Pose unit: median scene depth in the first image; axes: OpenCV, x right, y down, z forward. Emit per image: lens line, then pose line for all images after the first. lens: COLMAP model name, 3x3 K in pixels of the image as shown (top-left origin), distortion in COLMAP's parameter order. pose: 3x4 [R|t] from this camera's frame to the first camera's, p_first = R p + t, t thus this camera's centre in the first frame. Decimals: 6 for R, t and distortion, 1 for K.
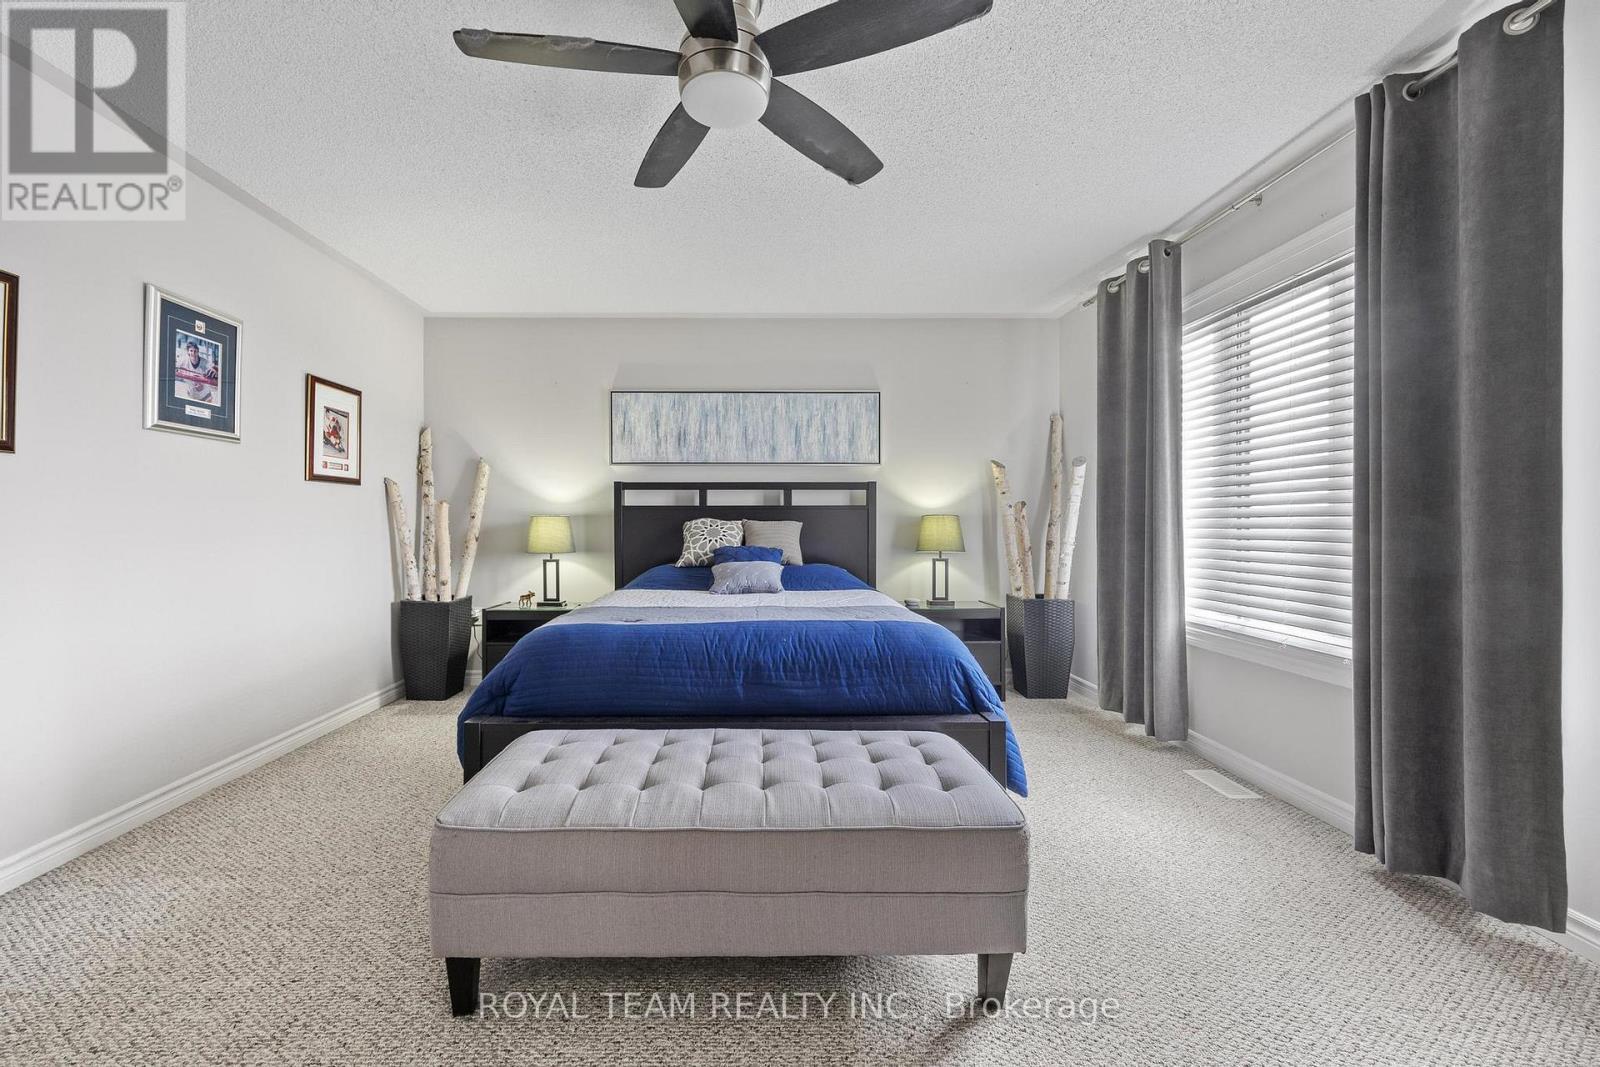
lens RADIAL K [[640.9, 0, 770.8], [0, 640.9, 519.7], [0, 0, 1]] dist [-0.003502, 0.000073]
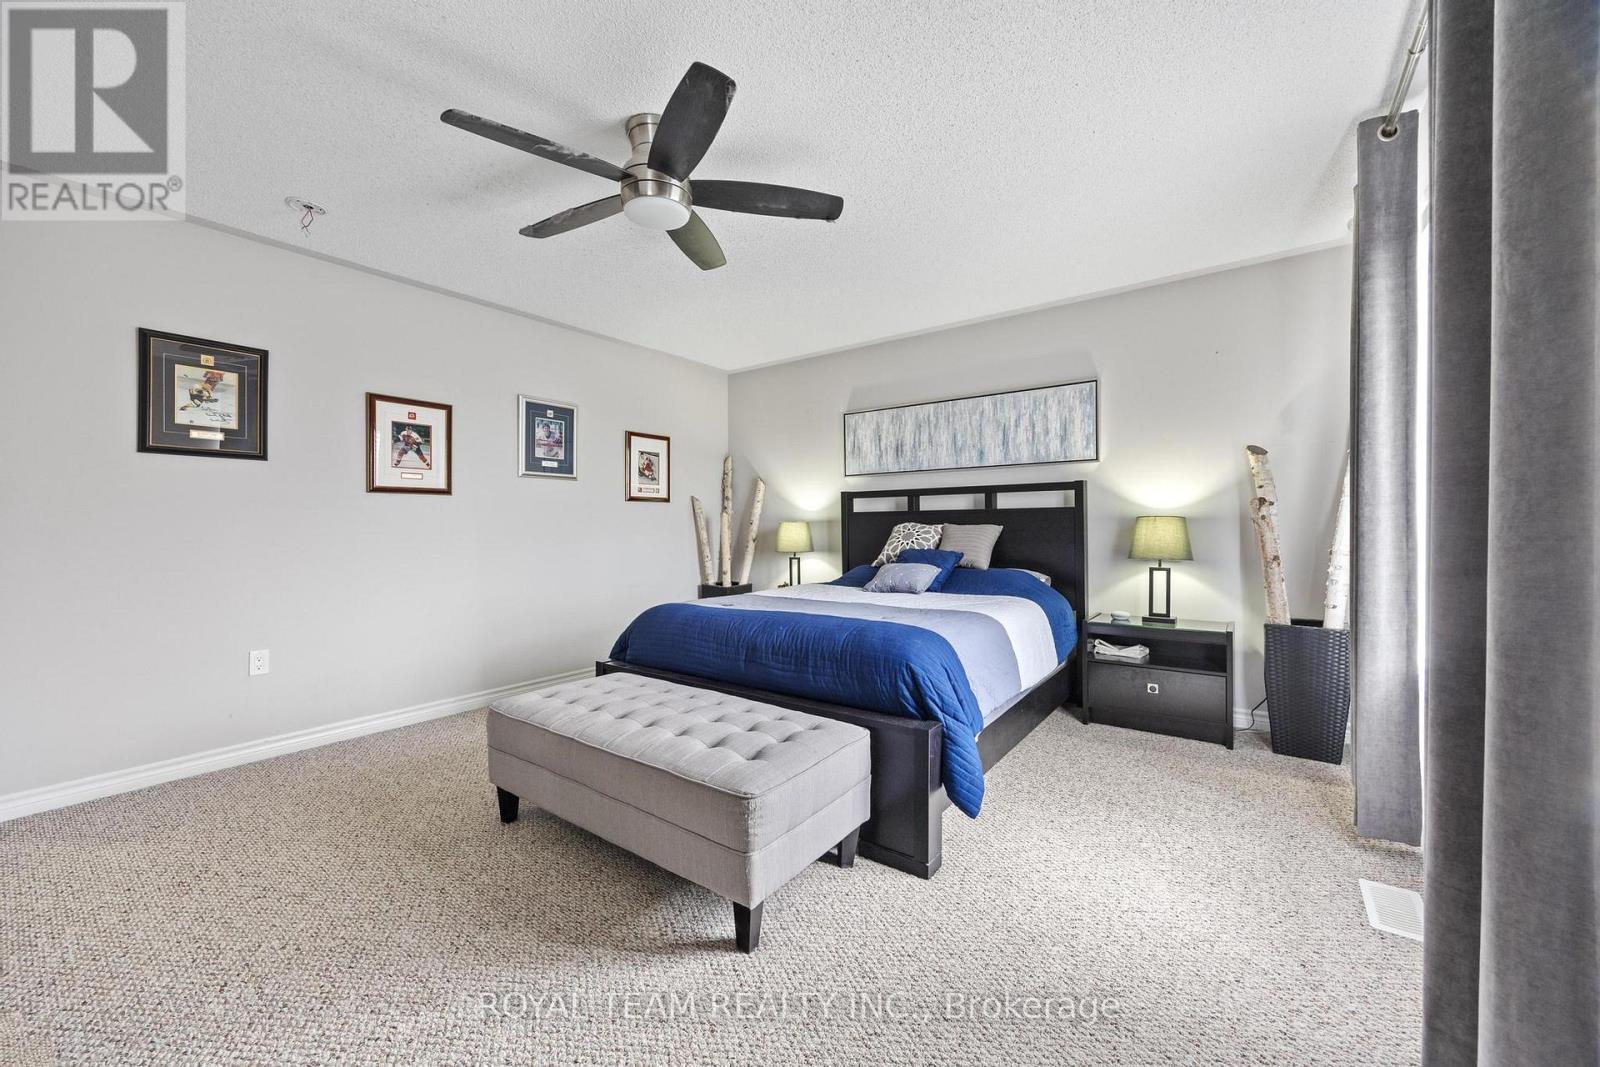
lens RADIAL K [[617.7, 0, 798.7], [0, 617.7, 521.4], [0, 0, 1]] dist [-0.003850, 0.000172]
pose [[0.792657, -0.010605, -0.609575, 0.385042], [0.009592, 0.999942, -0.004924, -0.001212], [0.609592, -0.001944, 0.792713, 0.064637]]
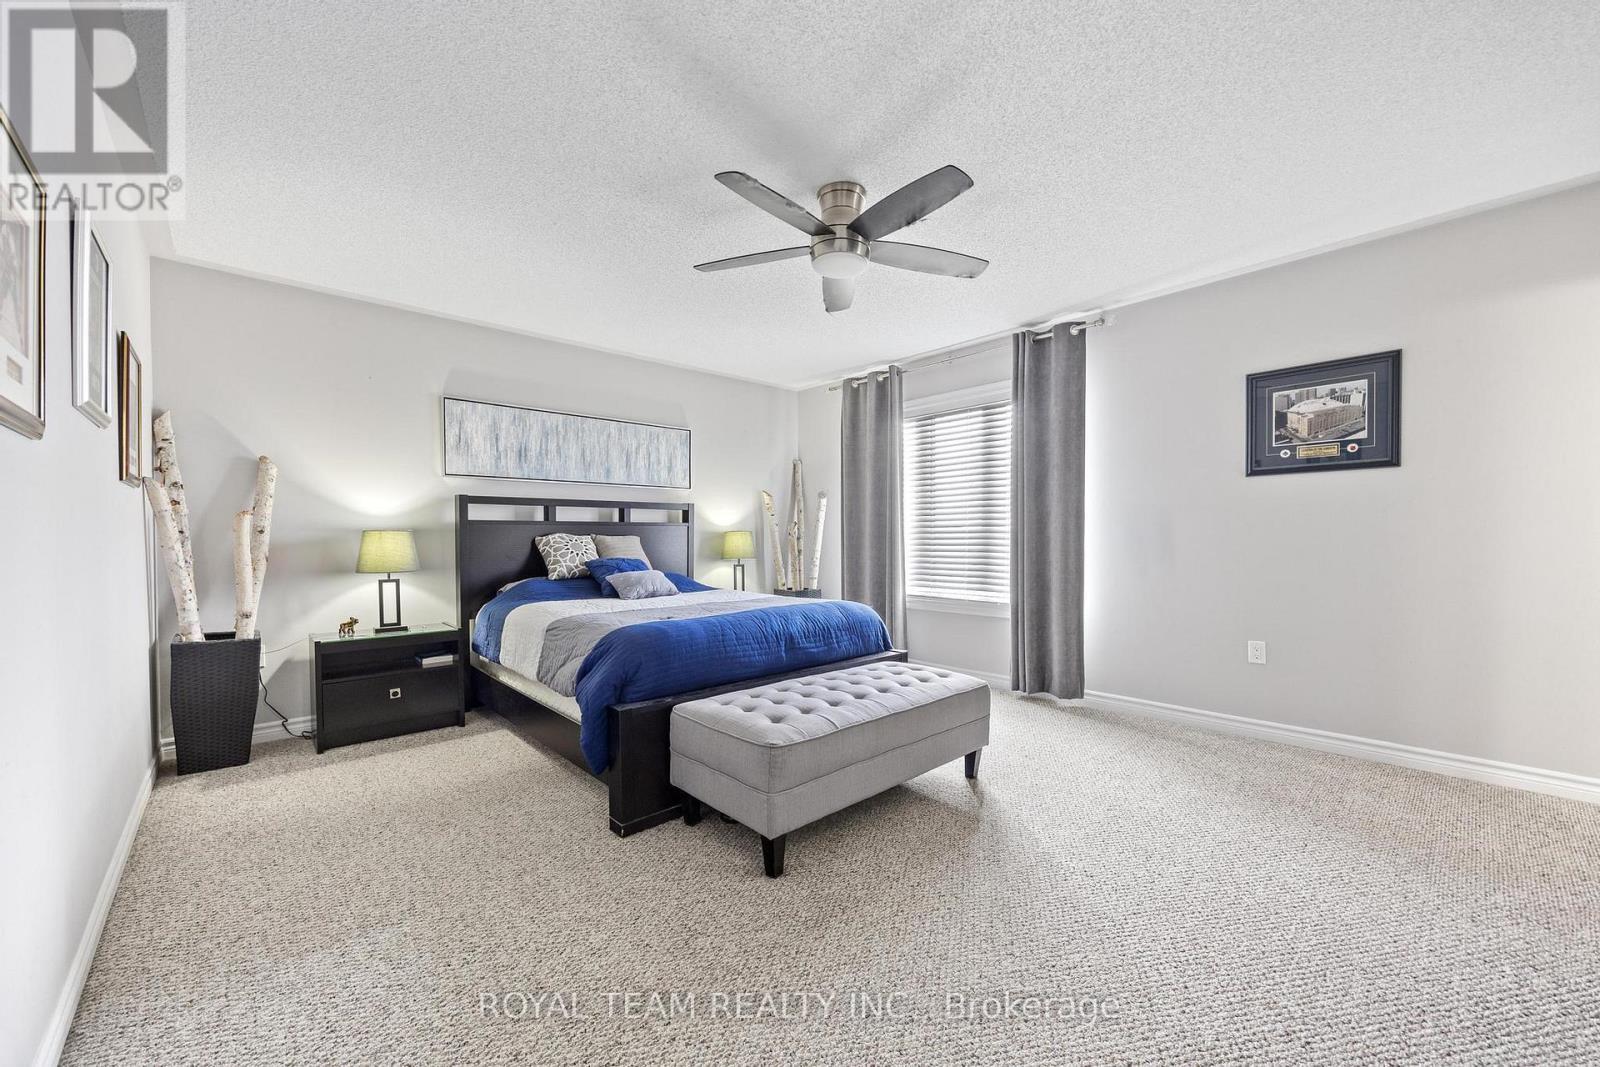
lens RADIAL K [[617.7, 0, 802.9], [0, 617.7, 546.5], [0, 0, 1]] dist [-0.003850, 0.000172]
pose [[0.741544, -0.013297, 0.670772, -0.491601], [-0.000918, 0.999783, 0.020834, -0.002002], [-0.670903, -0.016065, 0.741371, -0.024336]]
